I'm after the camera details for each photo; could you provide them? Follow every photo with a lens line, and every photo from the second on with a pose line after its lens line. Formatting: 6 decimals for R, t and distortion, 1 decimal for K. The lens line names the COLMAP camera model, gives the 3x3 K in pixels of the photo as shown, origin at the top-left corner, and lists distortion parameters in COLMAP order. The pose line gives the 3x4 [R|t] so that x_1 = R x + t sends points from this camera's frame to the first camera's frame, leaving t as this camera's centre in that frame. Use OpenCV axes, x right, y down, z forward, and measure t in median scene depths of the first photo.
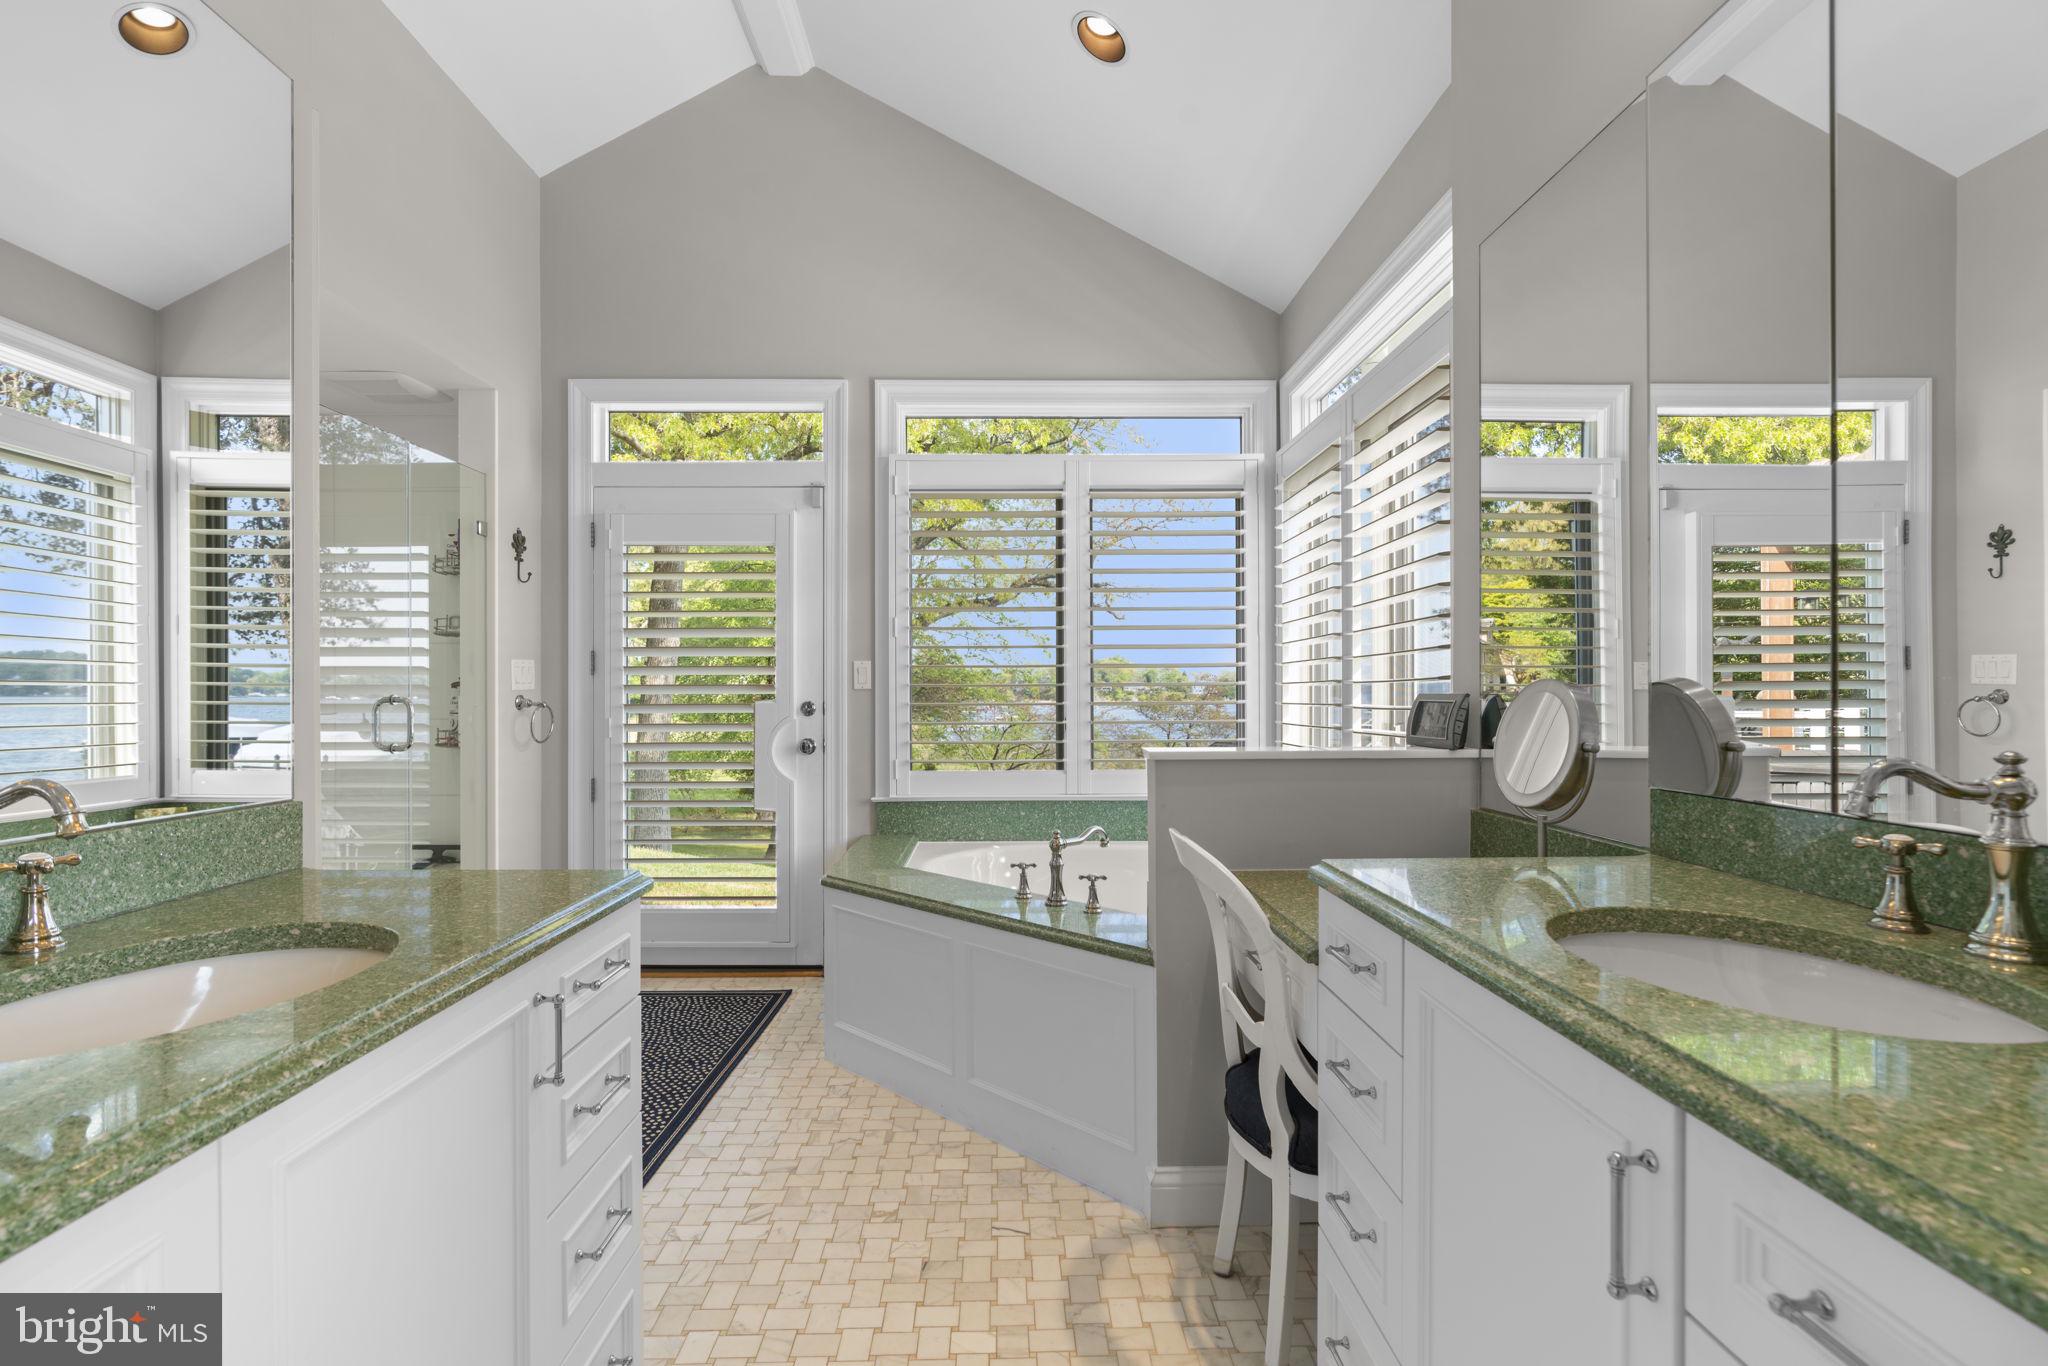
lens RADIAL K [[920.6, 0, 1020.6], [0, 920.6, 694.8], [0, 0, 1]] dist [-0.013630, 0.006262]
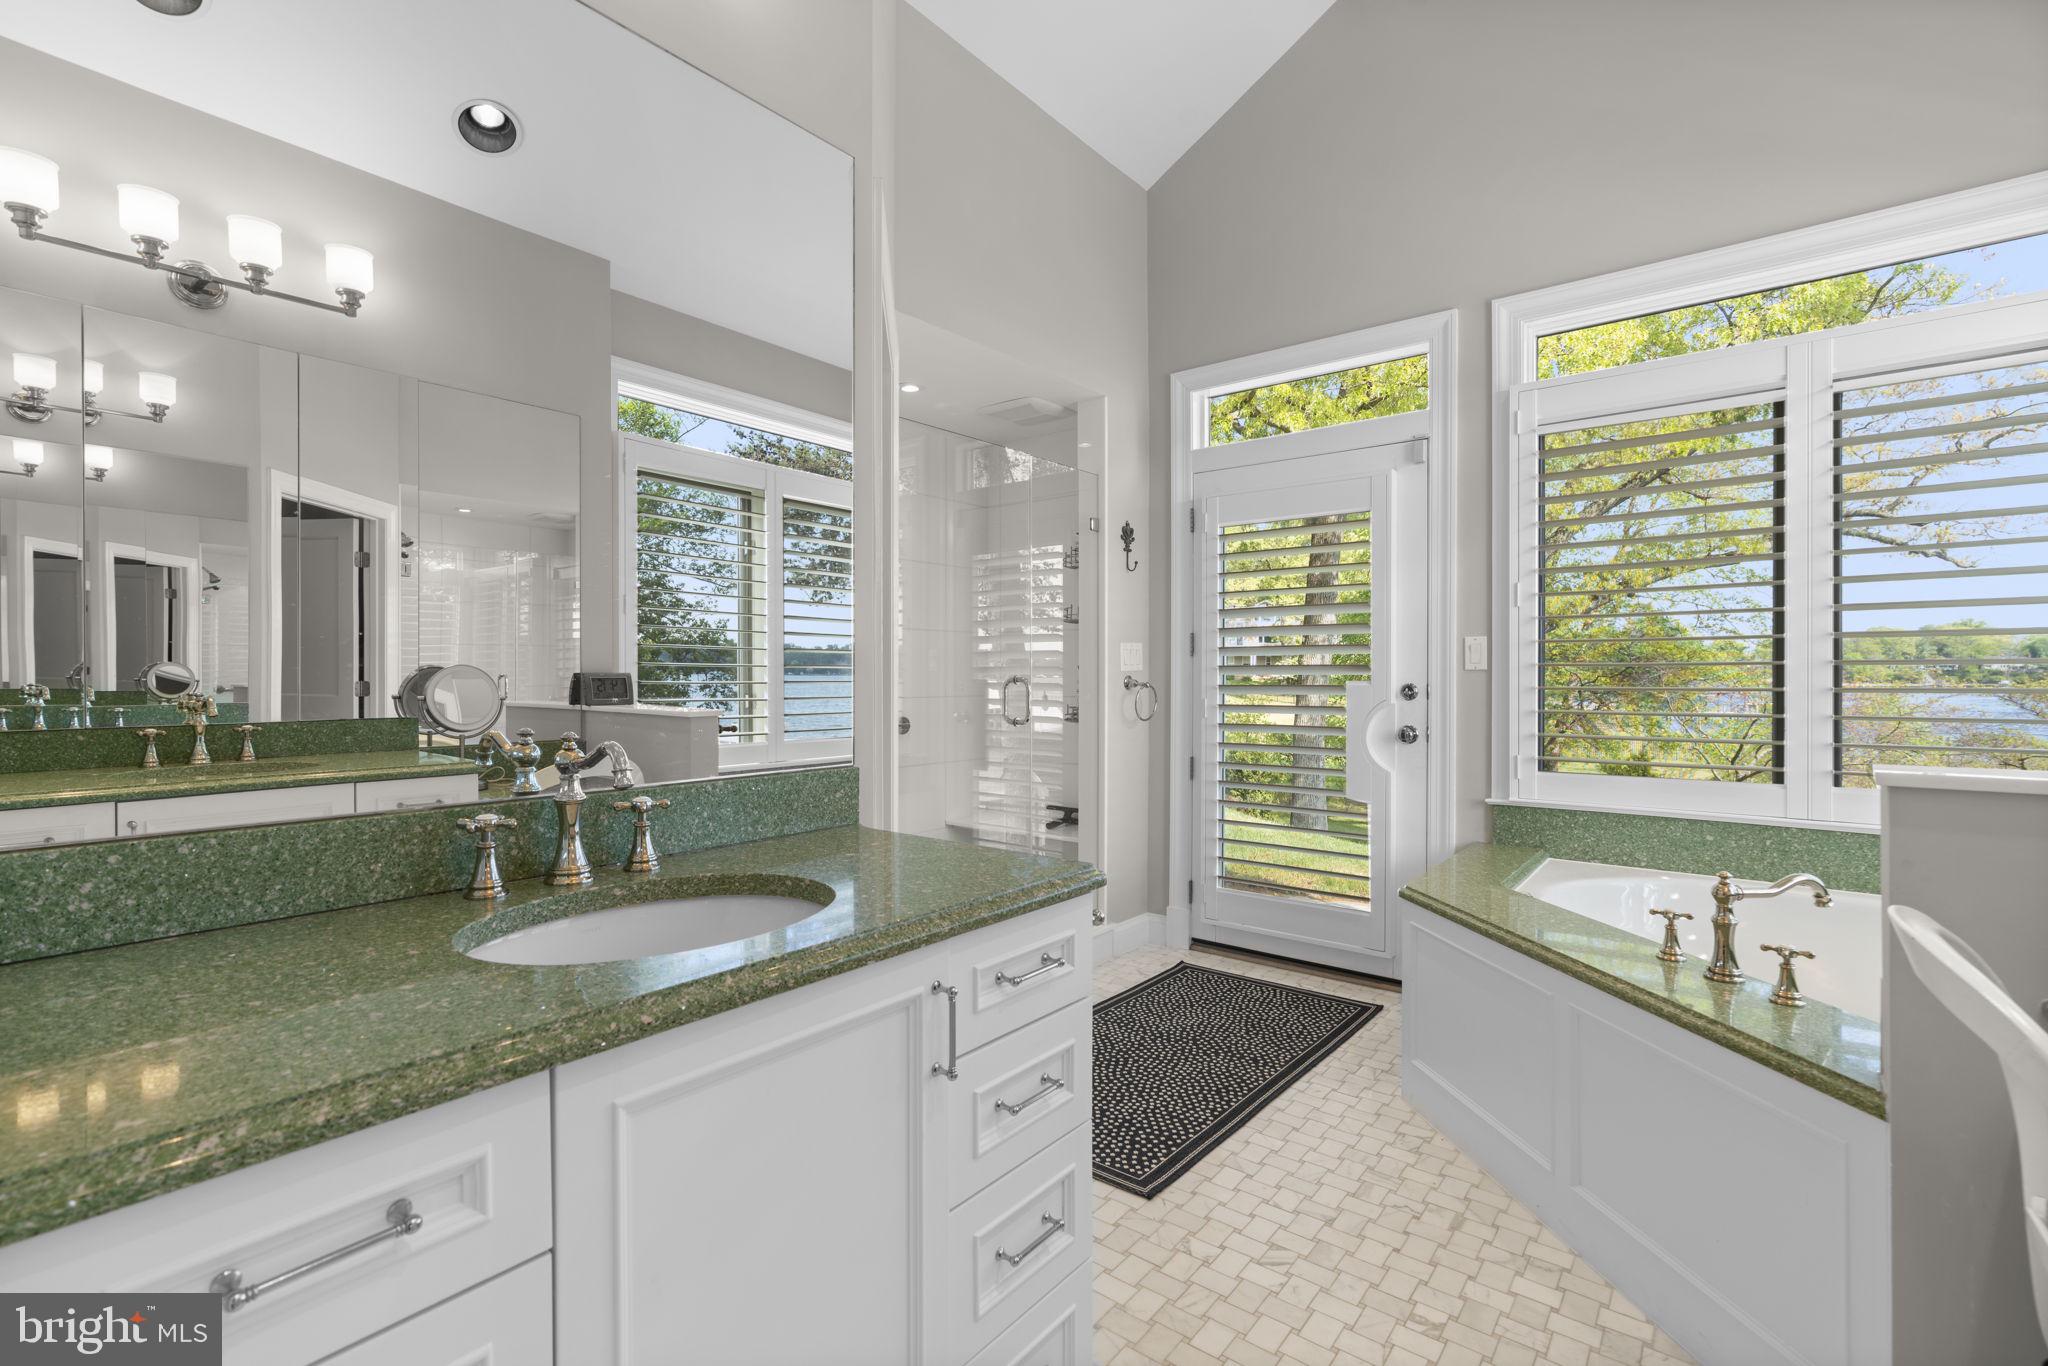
lens RADIAL K [[920.6, 0, 1017.5], [0, 920.6, 675.9], [0, 0, 1]] dist [-0.013630, 0.006262]
pose [[0.765240, 0.003414, -0.643736, 0.054733], [-0.002090, 0.999994, 0.002819, -0.002085], [0.643741, -0.000812, 0.765243, 0.091431]]
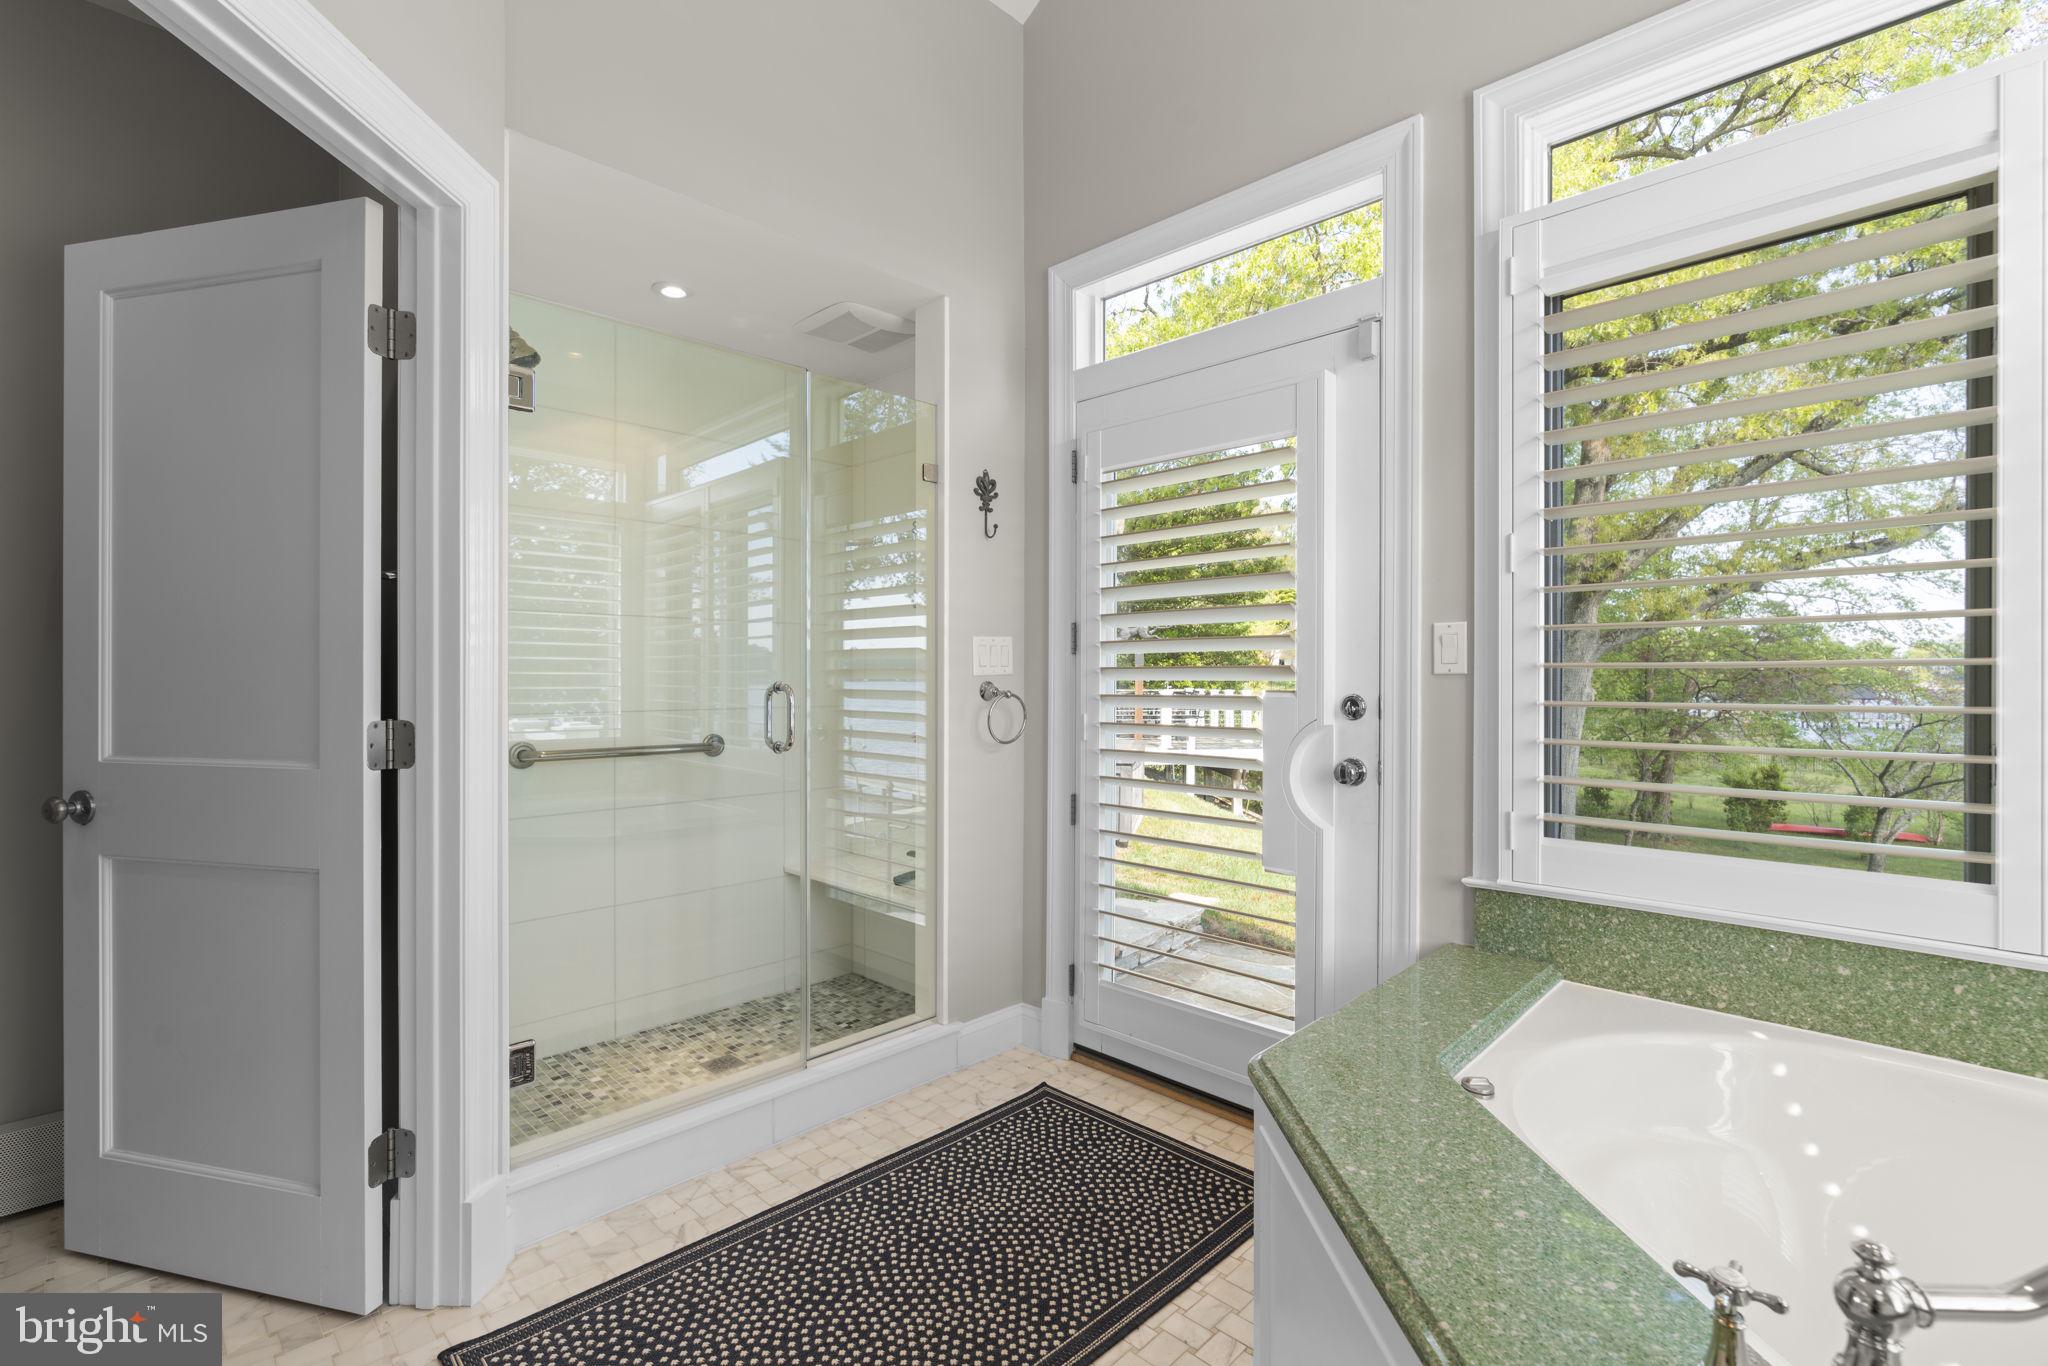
lens RADIAL K [[920.6, 0, 1014.3], [0, 920.6, 677.2], [0, 0, 1]] dist [-0.013630, 0.006262]
pose [[0.700243, 0.003613, -0.713896, 0.038102], [-0.003730, 0.999992, 0.001403, -0.004430], [0.713895, 0.001680, 0.700251, 0.487111]]
